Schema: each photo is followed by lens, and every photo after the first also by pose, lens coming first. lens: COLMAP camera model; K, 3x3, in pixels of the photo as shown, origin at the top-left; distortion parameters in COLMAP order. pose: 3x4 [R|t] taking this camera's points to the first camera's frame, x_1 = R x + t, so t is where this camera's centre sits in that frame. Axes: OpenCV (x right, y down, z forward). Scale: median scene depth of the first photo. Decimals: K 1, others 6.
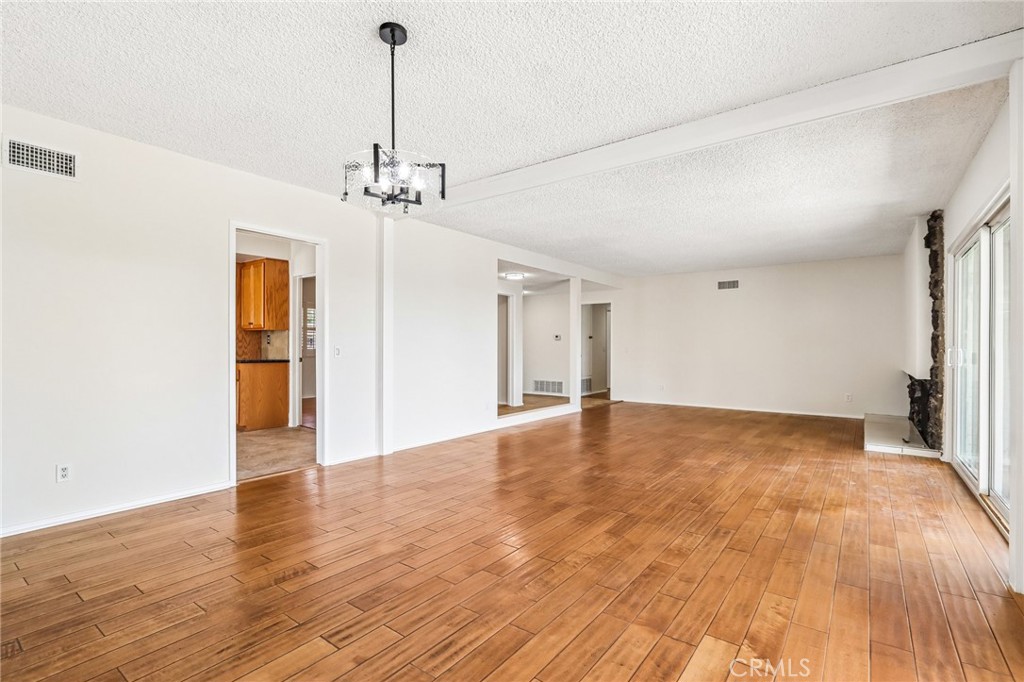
lens RADIAL K [[474.9, 0, 513.1], [0, 474.9, 341.4], [0, 0, 1]] dist [-0.001365, 0.001279]
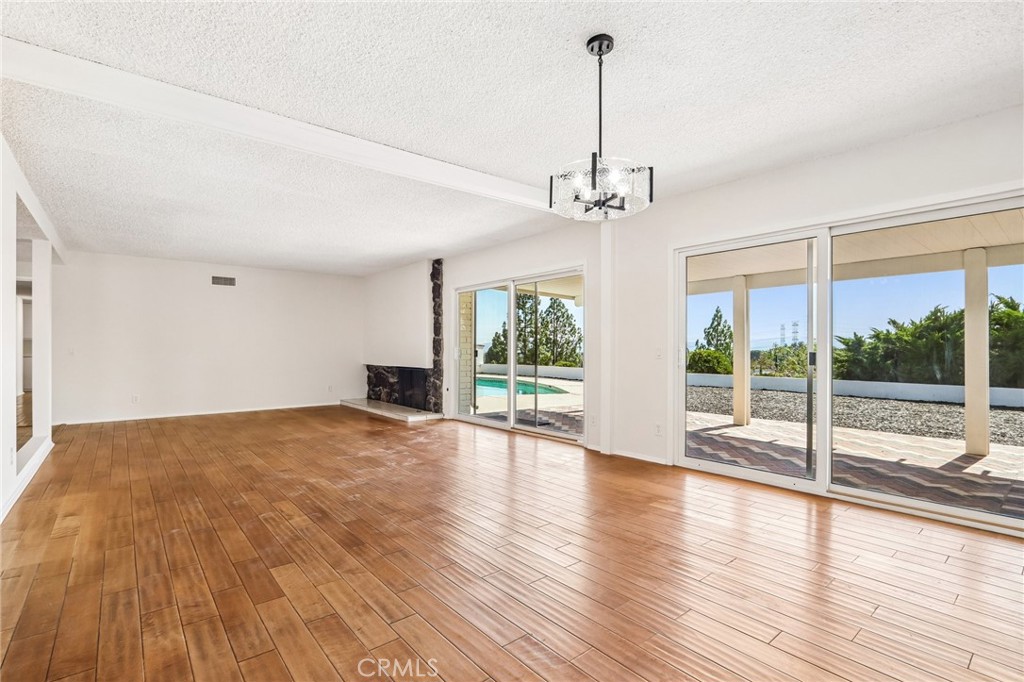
lens RADIAL K [[474.9, 0, 510.9], [0, 474.9, 346.8], [0, 0, 1]] dist [-0.001365, 0.001279]
pose [[0.250201, 0.000469, 0.968194, -0.530513], [-0.006446, 0.999979, 0.001181, 0.008558], [-0.968172, -0.006536, 0.250199, 0.384839]]
